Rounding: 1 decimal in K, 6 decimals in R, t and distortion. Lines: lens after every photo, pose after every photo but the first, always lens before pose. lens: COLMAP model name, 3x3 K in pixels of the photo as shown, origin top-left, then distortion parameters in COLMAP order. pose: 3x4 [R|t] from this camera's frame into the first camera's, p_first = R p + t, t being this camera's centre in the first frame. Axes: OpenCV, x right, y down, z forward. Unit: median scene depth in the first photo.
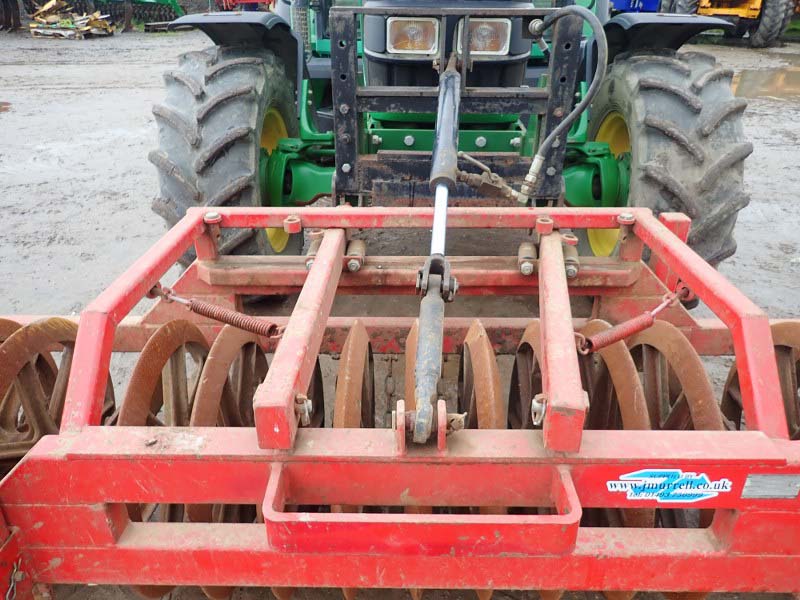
lens RADIAL K [[590.3, 0, 400.1], [0, 590.3, 302.3], [0, 0, 1]] dist [0.004425, -0.005794]
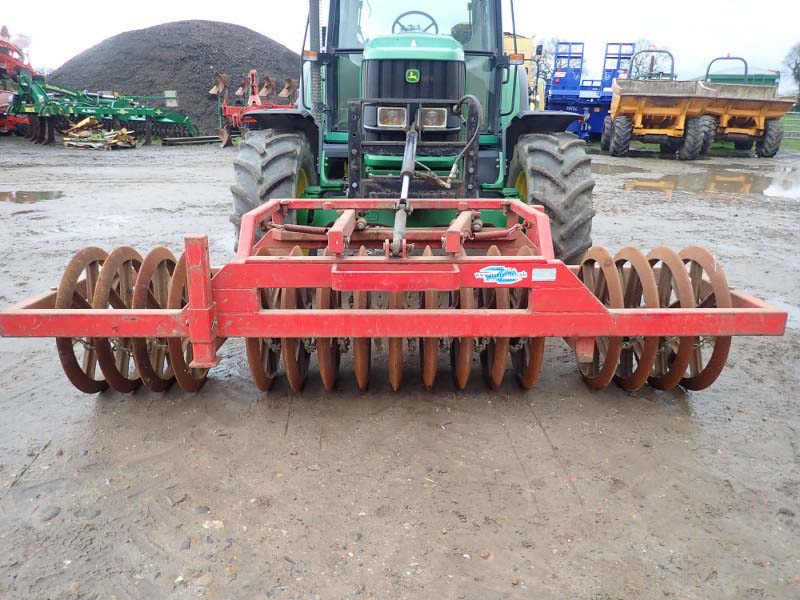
lens RADIAL K [[590.3, 0, 400.1], [0, 590.3, 302.3], [0, 0, 1]] dist [0.004425, -0.005794]
pose [[0.999557, -0.003566, 0.029549, -0.007489], [0.008949, 0.982865, -0.184111, 0.367269], [-0.028386, 0.184293, 0.982461, -0.556753]]
